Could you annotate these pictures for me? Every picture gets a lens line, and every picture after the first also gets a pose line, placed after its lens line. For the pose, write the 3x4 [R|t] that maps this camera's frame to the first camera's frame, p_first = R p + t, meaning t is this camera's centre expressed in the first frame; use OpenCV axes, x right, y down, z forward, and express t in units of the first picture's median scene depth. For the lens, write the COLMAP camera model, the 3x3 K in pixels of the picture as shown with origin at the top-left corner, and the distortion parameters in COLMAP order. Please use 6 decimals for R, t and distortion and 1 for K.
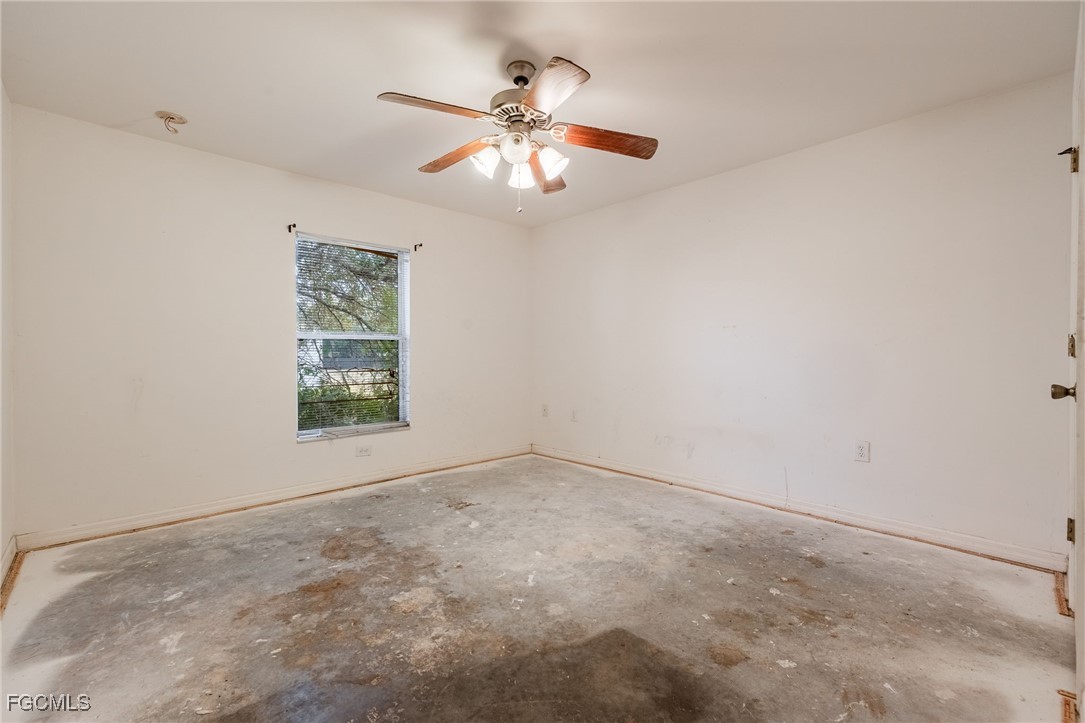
lens RADIAL K [[454.3, 0, 535.9], [0, 454.3, 357.7], [0, 0, 1]] dist [0.002207, 0.000110]
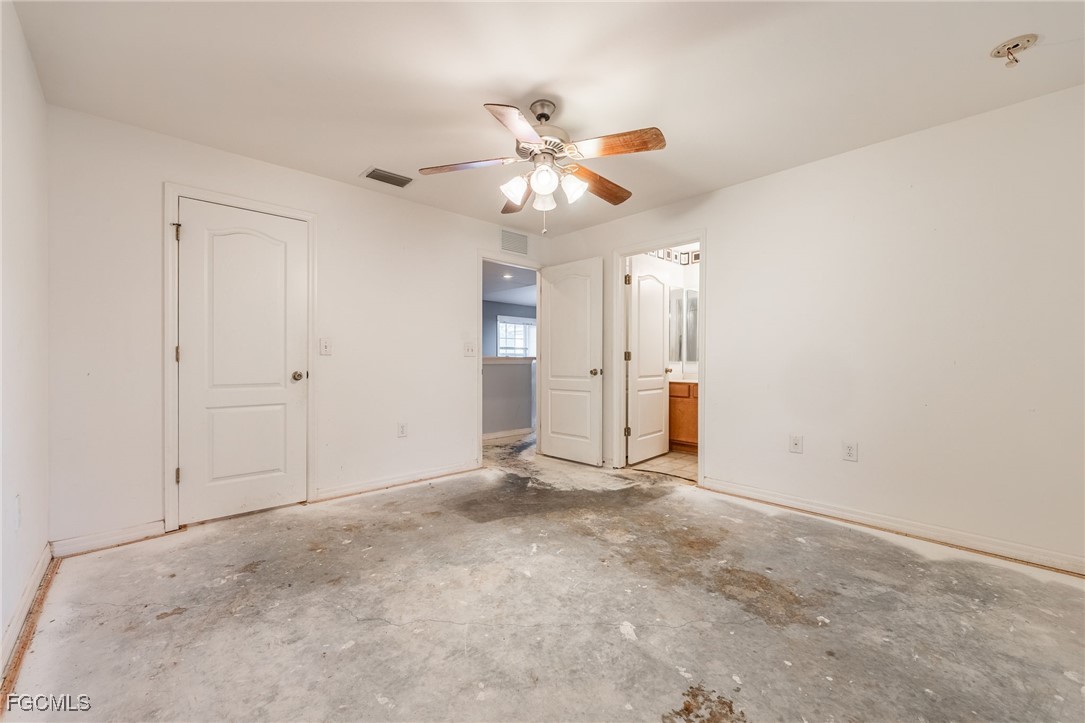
lens RADIAL K [[454.3, 0, 535.9], [0, 454.3, 357.7], [0, 0, 1]] dist [0.002207, 0.000110]
pose [[-0.999948, -0.000159, -0.010237, -0.002856], [-0.000151, 1.000000, -0.000803, -0.011989], [0.010237, -0.000802, -0.999947, 2.128856]]
